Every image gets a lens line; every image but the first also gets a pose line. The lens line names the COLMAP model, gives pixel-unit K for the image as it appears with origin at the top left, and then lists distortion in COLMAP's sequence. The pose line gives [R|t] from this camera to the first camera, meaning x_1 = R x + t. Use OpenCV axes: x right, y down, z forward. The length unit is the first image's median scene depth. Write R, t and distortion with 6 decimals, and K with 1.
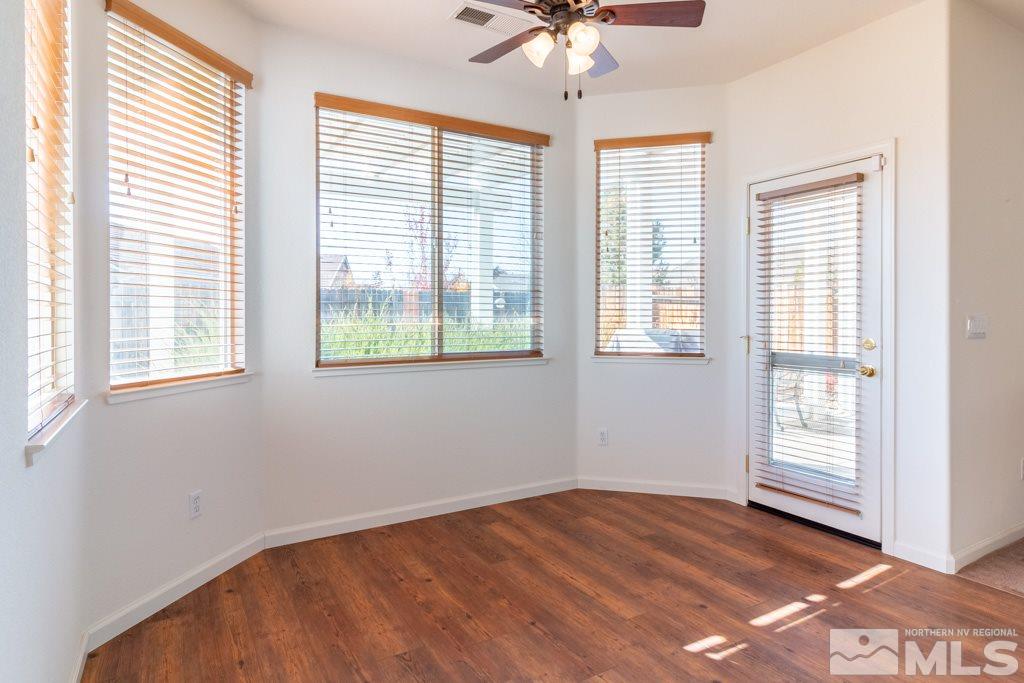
lens RADIAL K [[556.2, 0, 515.6], [0, 556.2, 329.8], [0, 0, 1]] dist [0.000746, 0.001585]
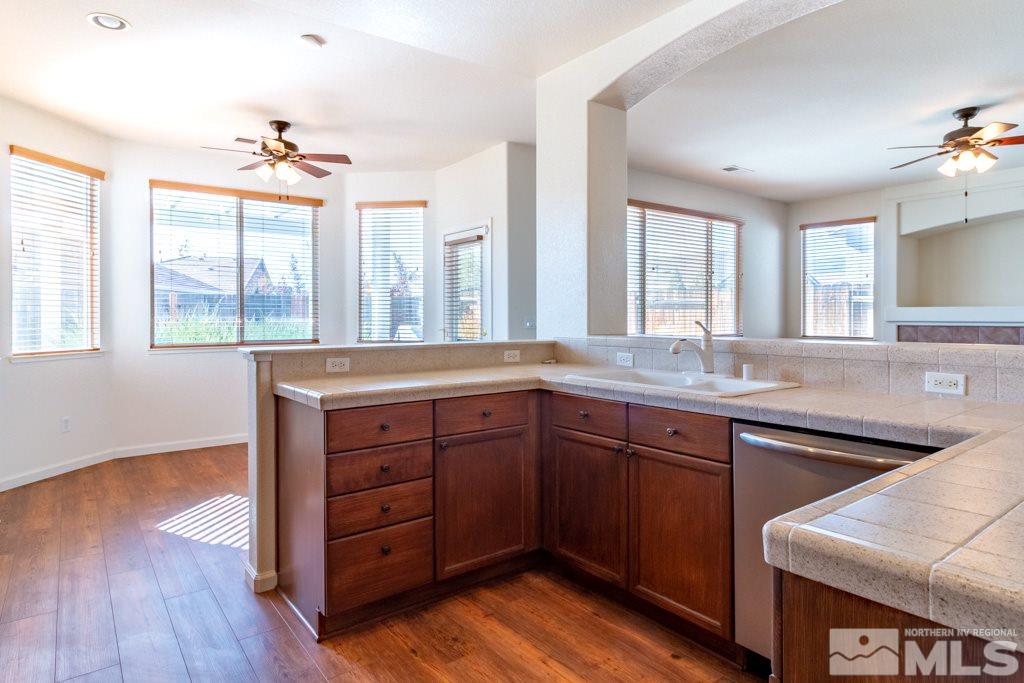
lens RADIAL K [[556.2, 0, 515.6], [0, 556.2, 329.8], [0, 0, 1]] dist [0.000746, 0.001585]
pose [[0.993346, -0.002933, 0.115130, 0.500514], [0.003391, 0.999987, -0.003783, 0.022503], [-0.115117, 0.004148, 0.993343, -0.718003]]
